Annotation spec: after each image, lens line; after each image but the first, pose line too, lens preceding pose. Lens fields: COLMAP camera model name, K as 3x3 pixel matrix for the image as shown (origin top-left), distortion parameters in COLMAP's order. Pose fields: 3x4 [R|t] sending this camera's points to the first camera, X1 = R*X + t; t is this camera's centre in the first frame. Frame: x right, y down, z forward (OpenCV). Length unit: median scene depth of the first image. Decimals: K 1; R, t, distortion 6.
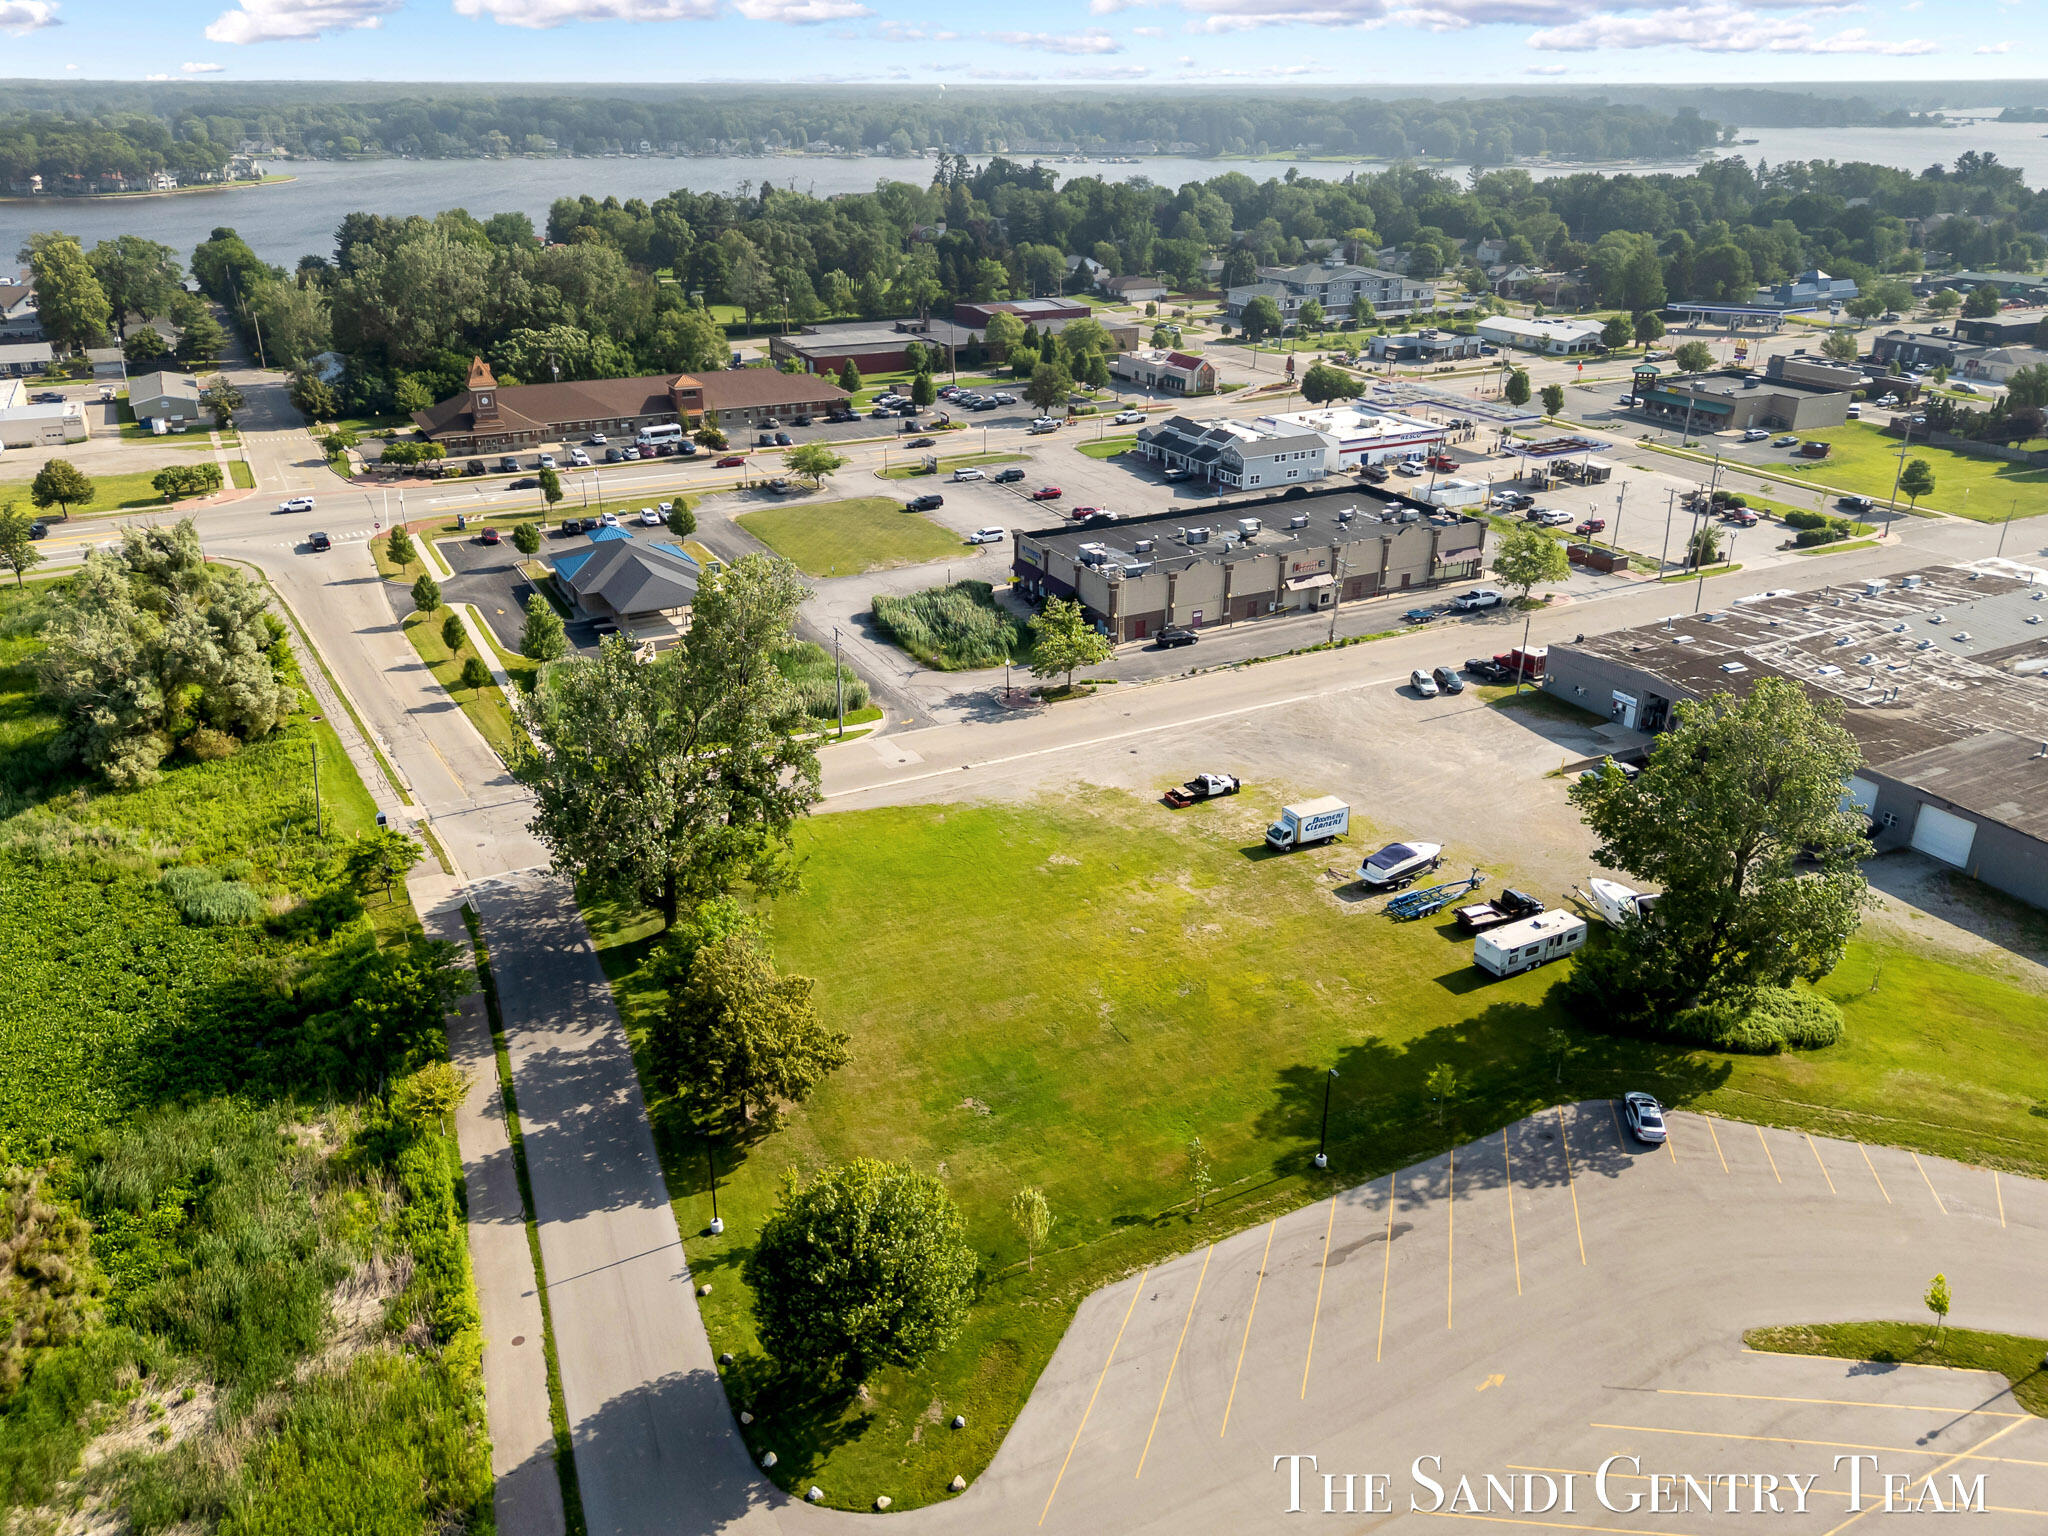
lens RADIAL K [[1530.0, 0, 1024.0], [0, 1530.0, 768.0], [0, 0, 1]] dist [0.094770, -0.112274]
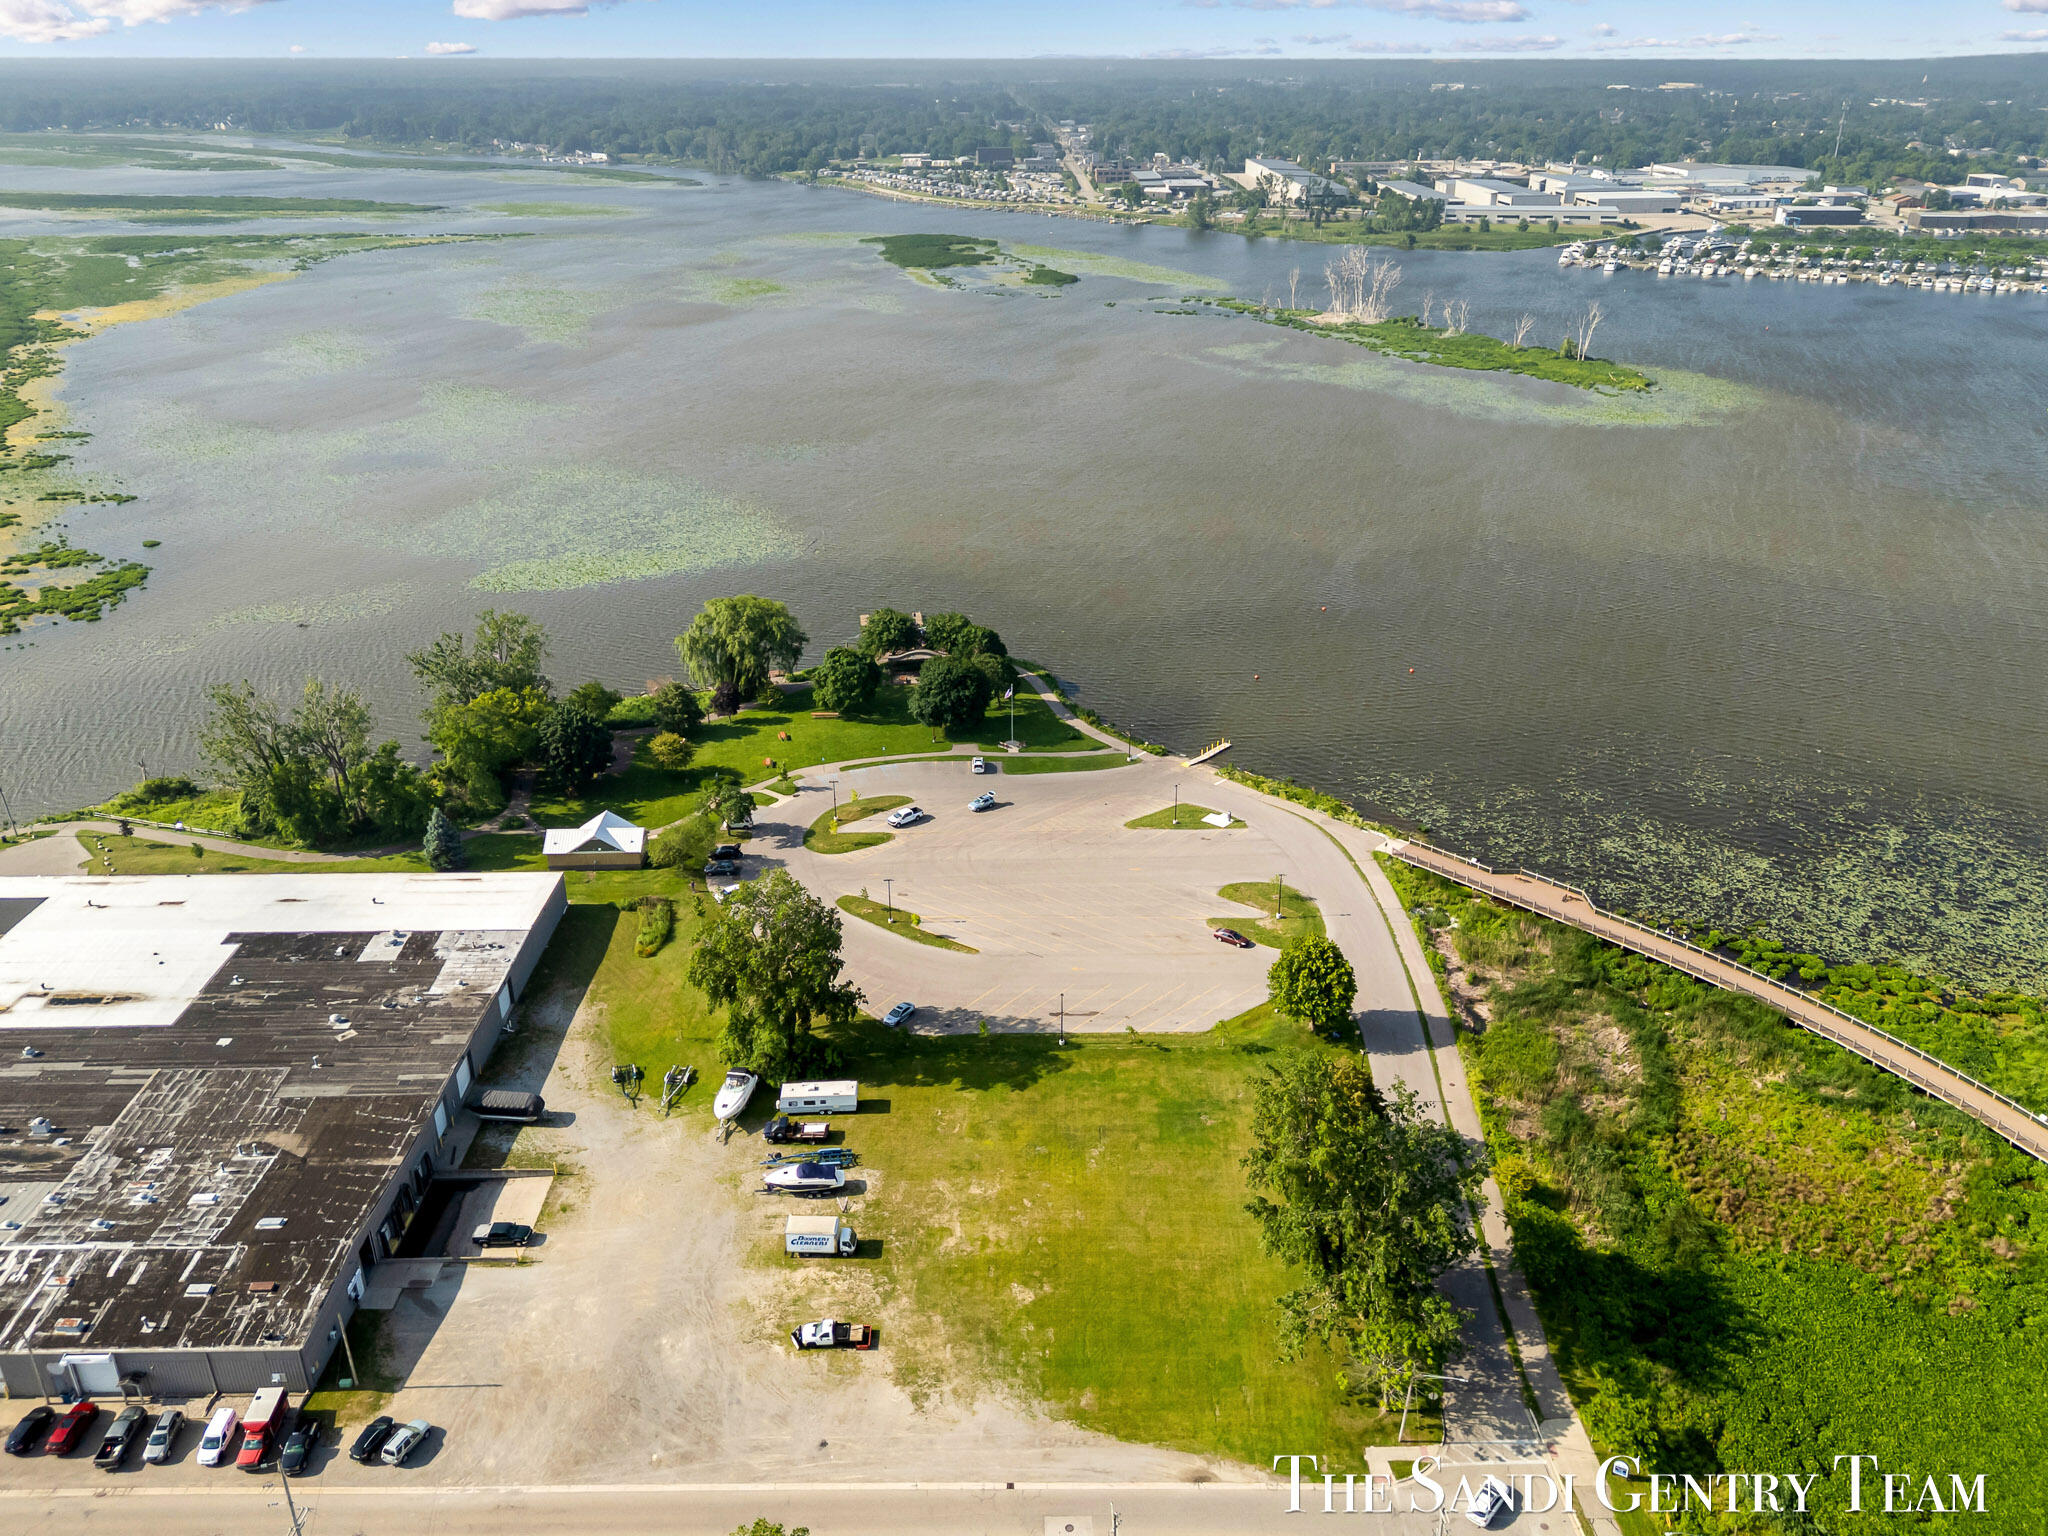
lens RADIAL K [[1552.5, 0, 1023.0], [0, 1552.5, 771.6], [0, 0, 1]] dist [0.072767, -0.080282]
pose [[-0.892427, -0.187662, 0.410315, -0.297728], [0.185216, 0.676874, 0.712416, -0.809968], [-0.411424, 0.711776, -0.569302, 1.074558]]
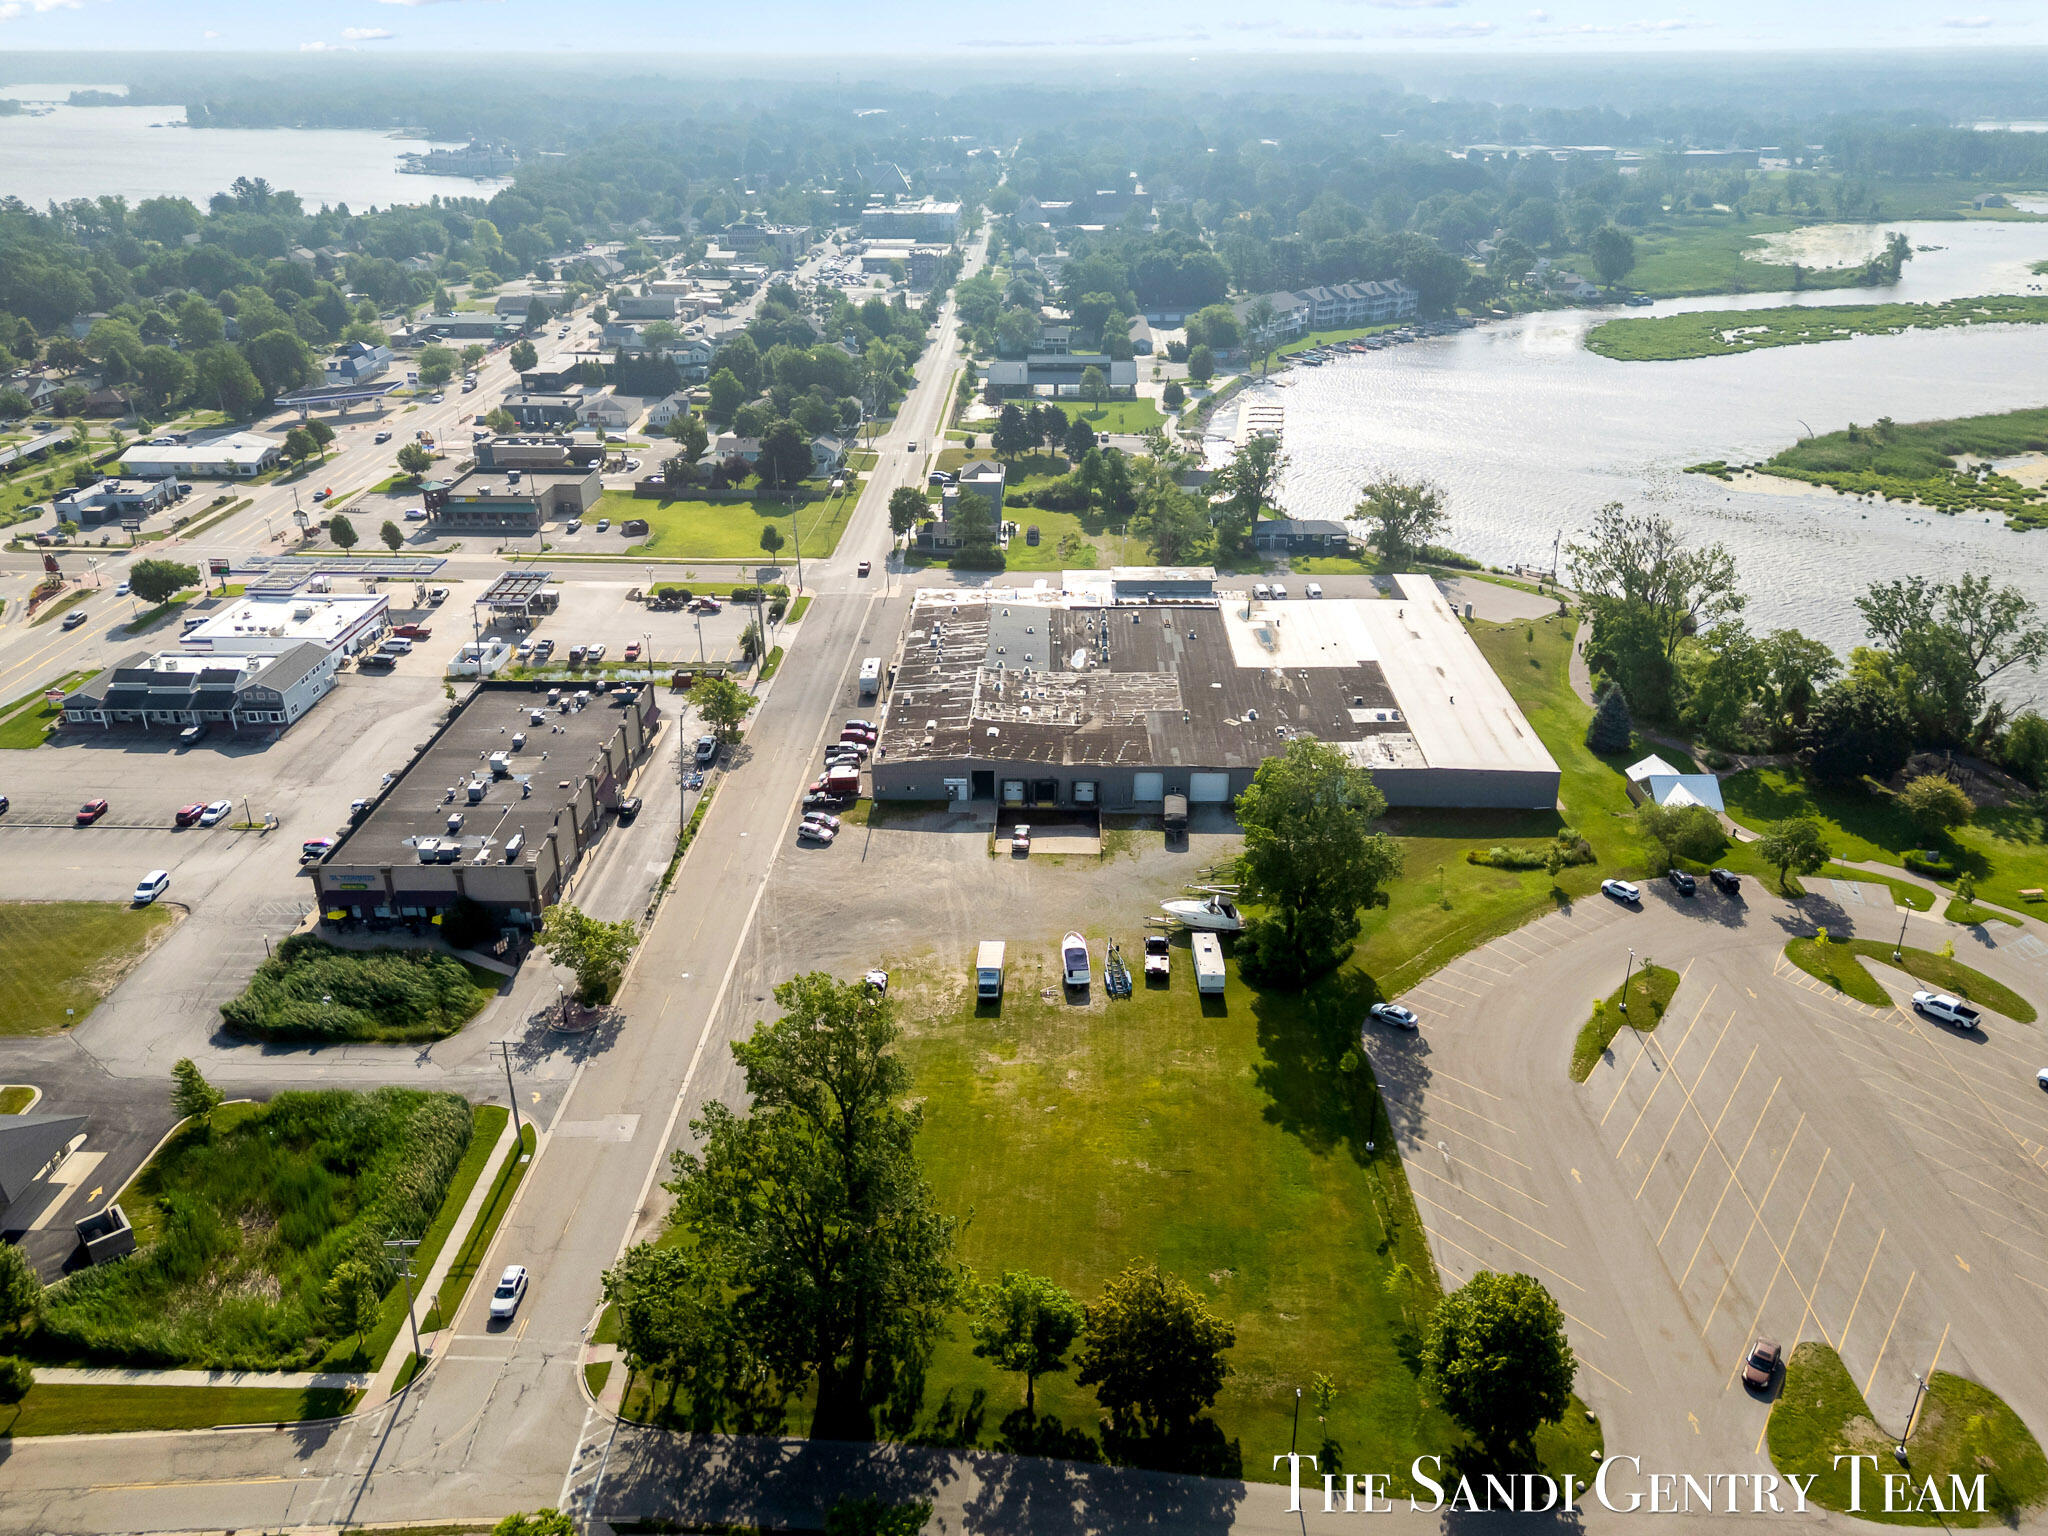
lens RADIAL K [[1552.5, 0, 1023.0], [0, 1552.5, 771.6], [0, 0, 1]] dist [0.072767, -0.080282]
pose [[0.484613, -0.372050, 0.791662, -0.571672], [0.358415, 0.910033, 0.208277, -0.282047], [-0.797928, 0.182810, 0.574362, 0.186439]]
